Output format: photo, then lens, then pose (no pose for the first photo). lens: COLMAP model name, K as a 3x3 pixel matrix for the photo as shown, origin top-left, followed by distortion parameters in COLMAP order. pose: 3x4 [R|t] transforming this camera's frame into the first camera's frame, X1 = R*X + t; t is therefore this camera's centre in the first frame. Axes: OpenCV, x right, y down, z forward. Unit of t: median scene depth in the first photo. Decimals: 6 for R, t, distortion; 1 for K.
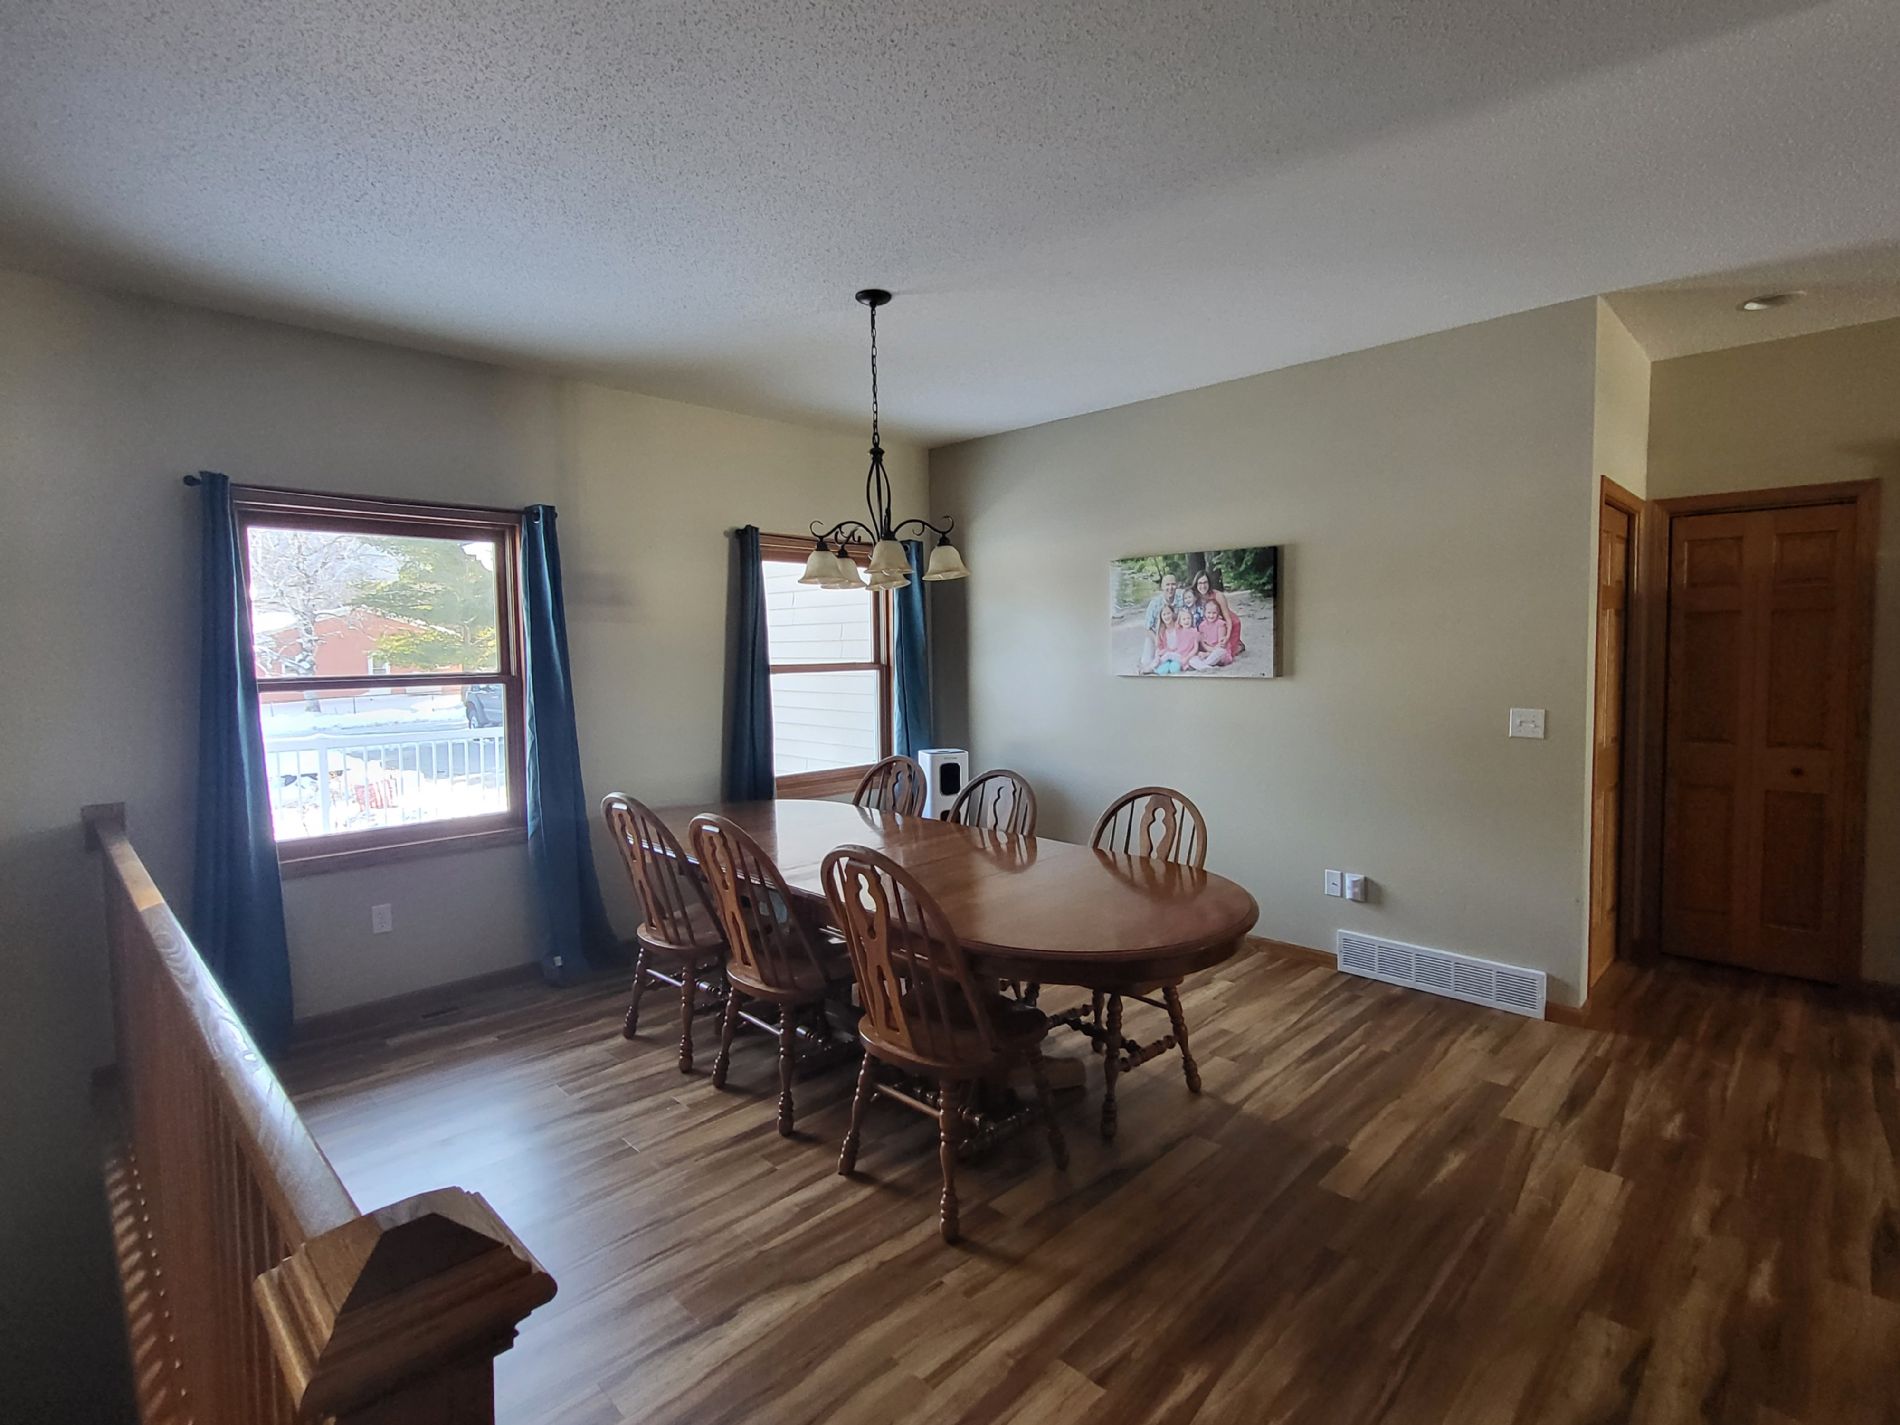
lens RADIAL K [[923.0, 0, 949.8], [0, 923.0, 699.8], [0, 0, 1]] dist [0.003358, 0.001026]
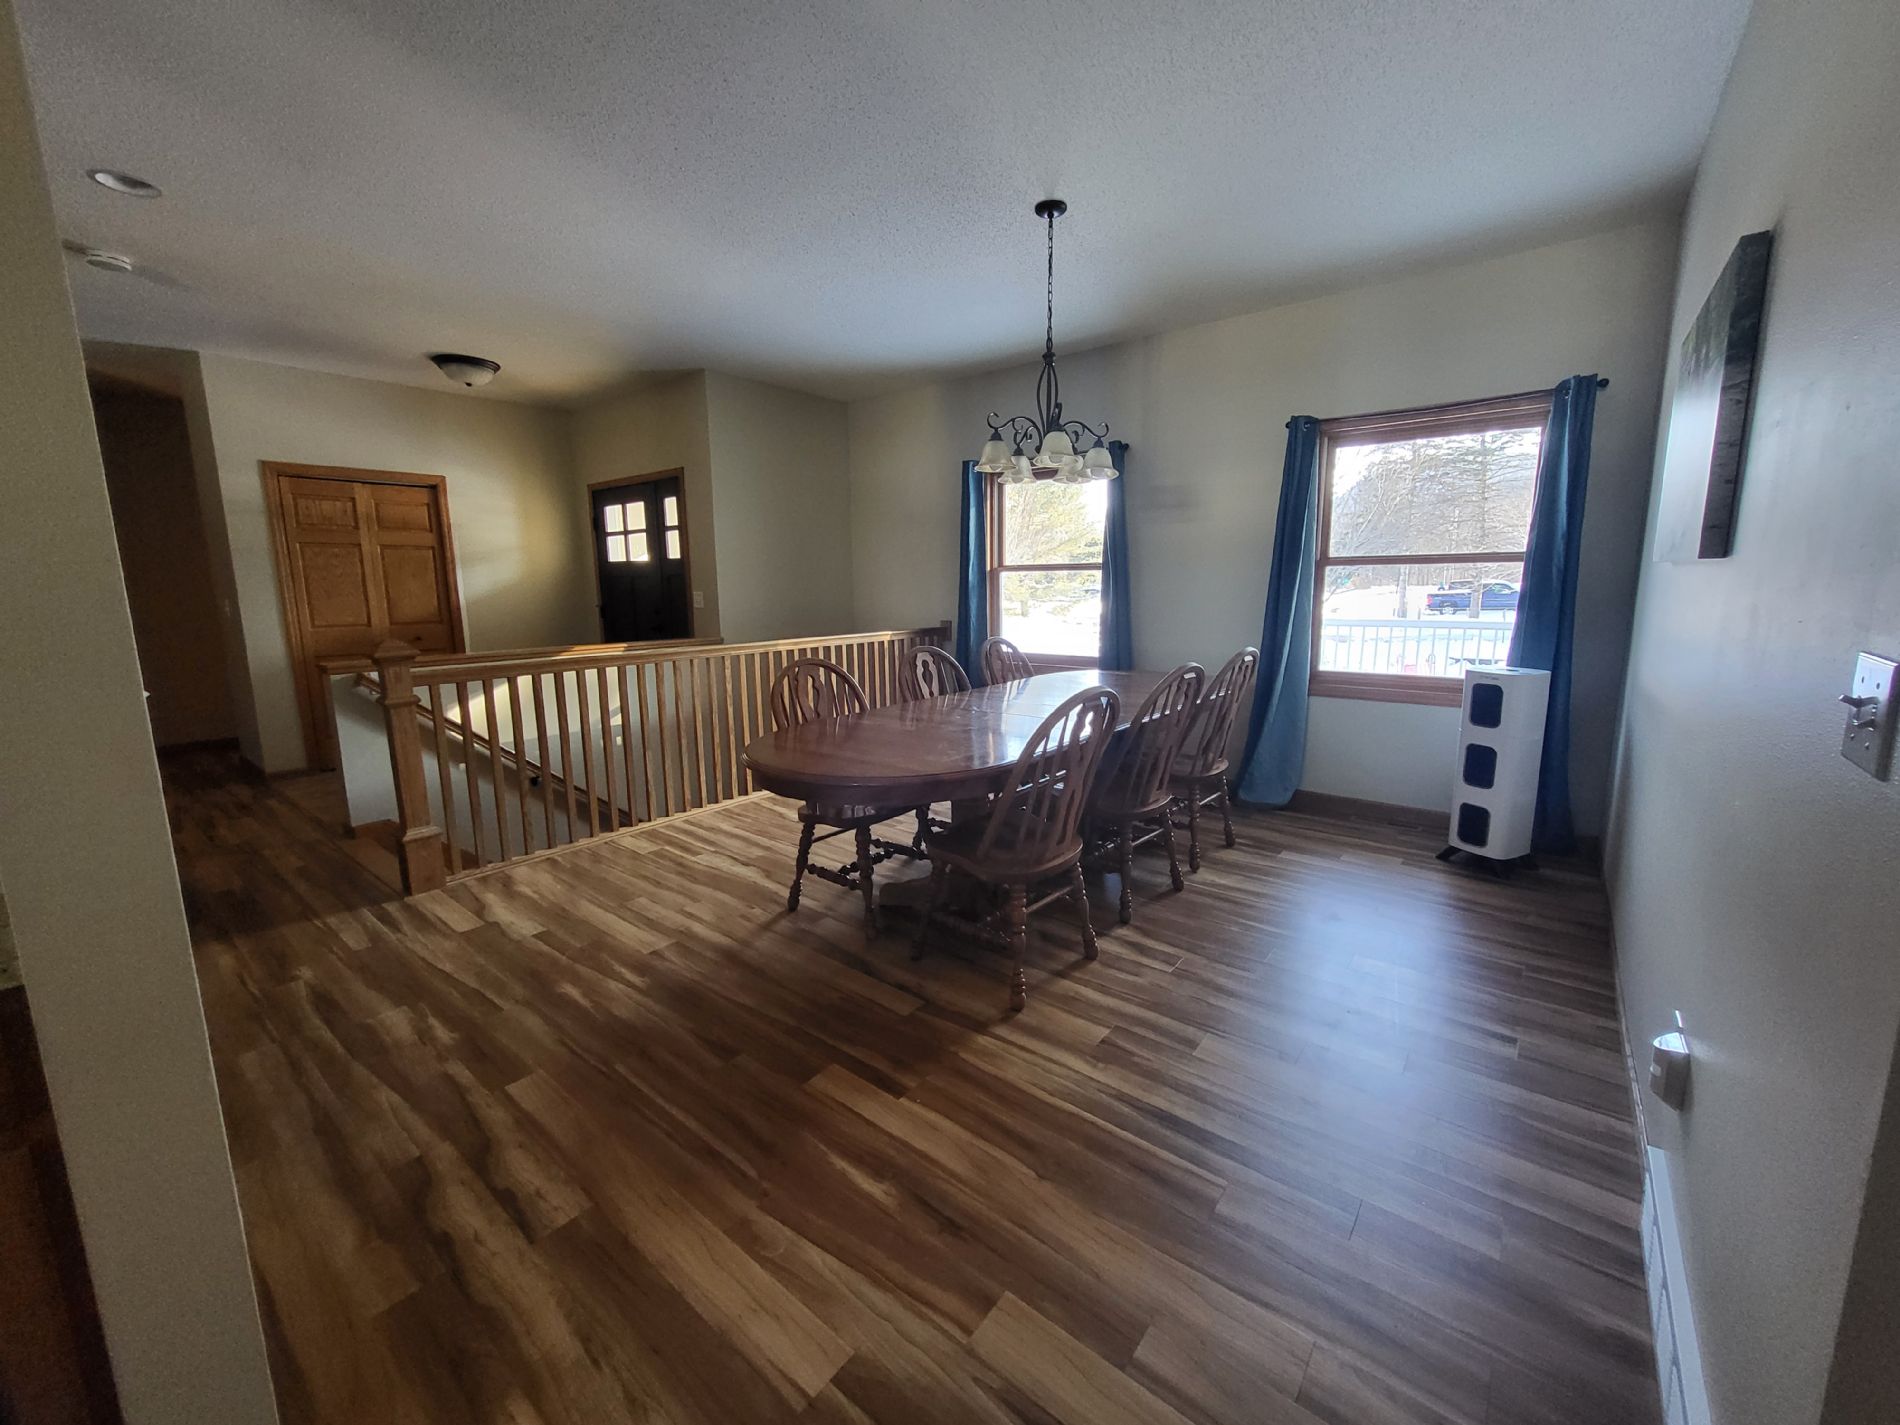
lens RADIAL K [[752.2, 0, 960.8], [0, 752.2, 701.3], [0, 0, 1]] dist [0.003146, 0.000105]
pose [[0.109508, 0.168999, -0.979514, 1.250347], [-0.051370, 0.985086, 0.164217, 0.006098], [0.992658, 0.032335, 0.116556, 1.135362]]
